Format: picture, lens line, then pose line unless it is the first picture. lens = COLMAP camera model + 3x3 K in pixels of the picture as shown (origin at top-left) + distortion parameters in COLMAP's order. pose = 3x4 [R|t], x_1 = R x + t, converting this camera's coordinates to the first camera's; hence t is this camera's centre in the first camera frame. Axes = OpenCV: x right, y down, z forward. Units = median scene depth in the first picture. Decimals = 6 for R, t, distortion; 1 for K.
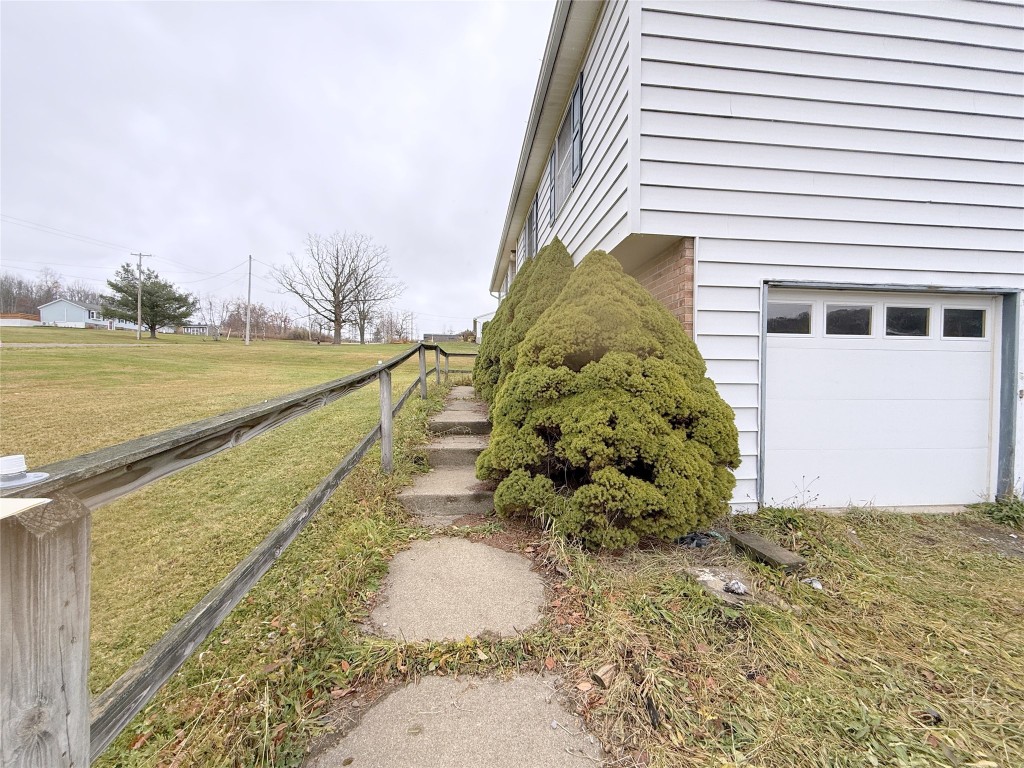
lens RADIAL K [[418.7, 0, 512.0], [0, 418.7, 384.0], [0, 0, 1]] dist [-0.001382, 0.000087]
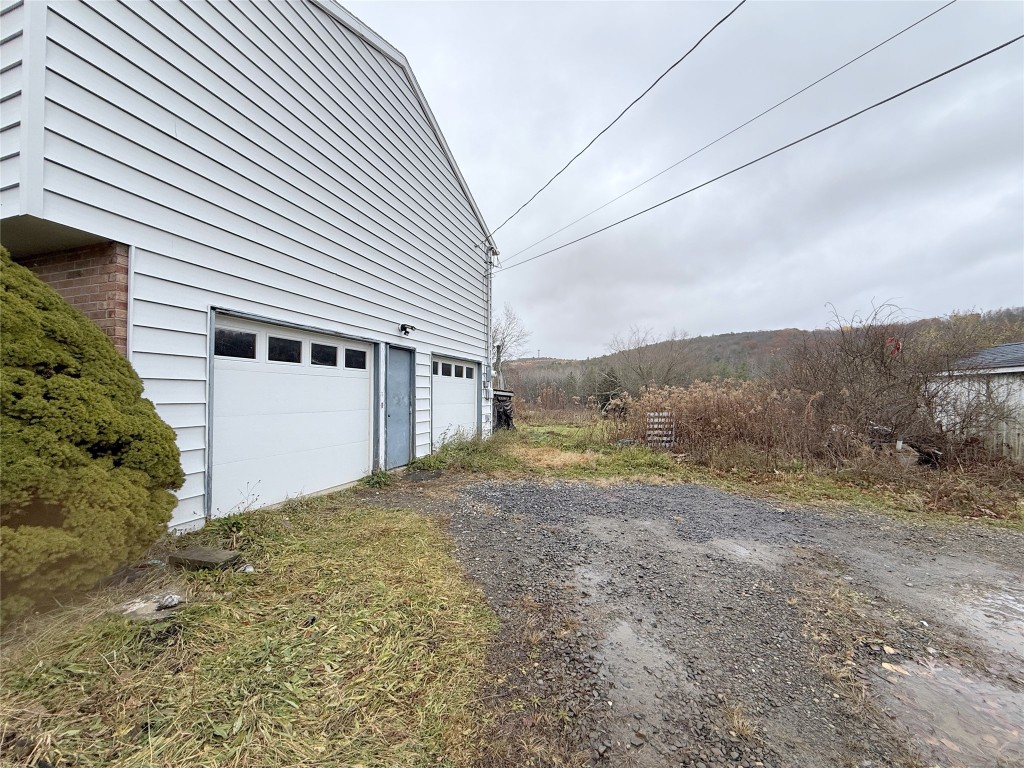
lens RADIAL K [[406.5, 0, 509.3], [0, 406.5, 384.9], [0, 0, 1]] dist [-0.001115, 0.000129]
pose [[0.415167, 0.014172, 0.909635, -0.029884], [0.018929, 0.999528, -0.024212, -0.009051], [-0.909548, 0.027271, 0.414703, -0.149344]]
